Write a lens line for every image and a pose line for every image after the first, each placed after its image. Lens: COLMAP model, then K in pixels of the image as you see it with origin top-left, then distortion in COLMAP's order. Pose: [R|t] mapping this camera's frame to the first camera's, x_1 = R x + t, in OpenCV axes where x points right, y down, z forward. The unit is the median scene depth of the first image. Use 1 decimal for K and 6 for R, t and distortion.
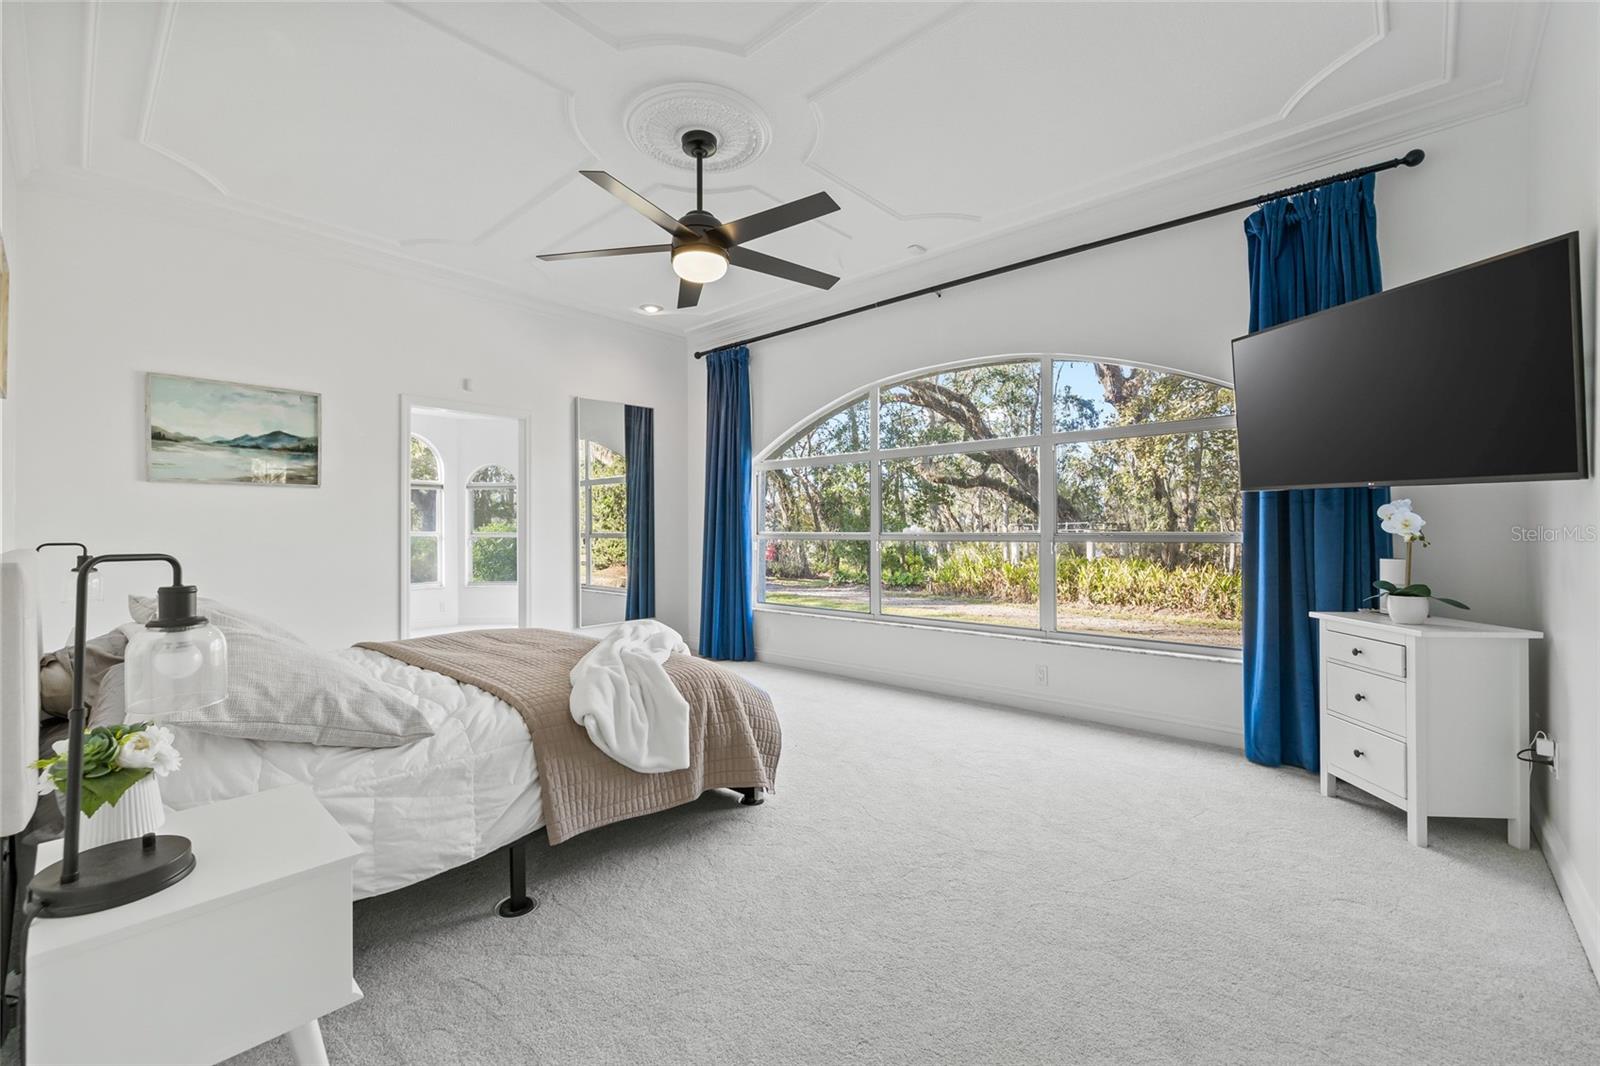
lens RADIAL K [[672.5, 0, 795.2], [0, 672.5, 527.6], [0, 0, 1]] dist [0.001162, 0.000089]
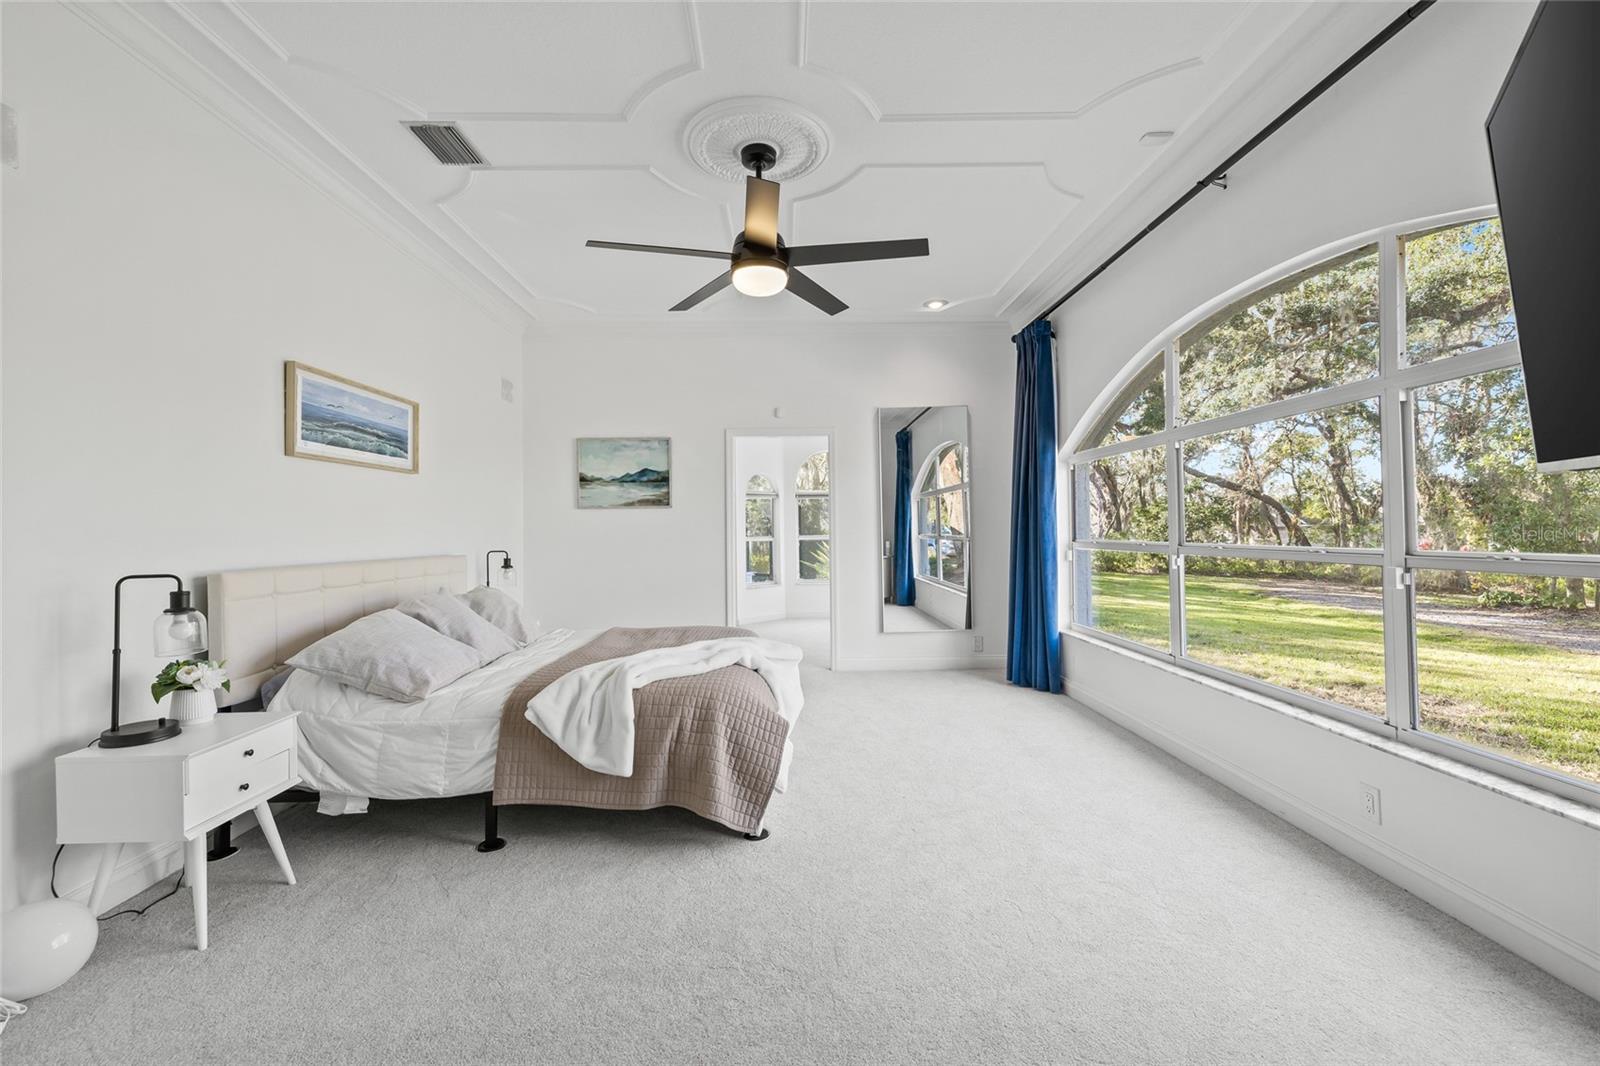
lens RADIAL K [[672.5, 0, 795.2], [0, 672.5, 527.6], [0, 0, 1]] dist [0.001162, 0.000089]
pose [[0.685385, -0.006167, -0.728155, 0.508778], [0.012697, 0.999913, 0.003483, -0.023940], [0.728071, -0.011633, 0.685404, 0.297594]]
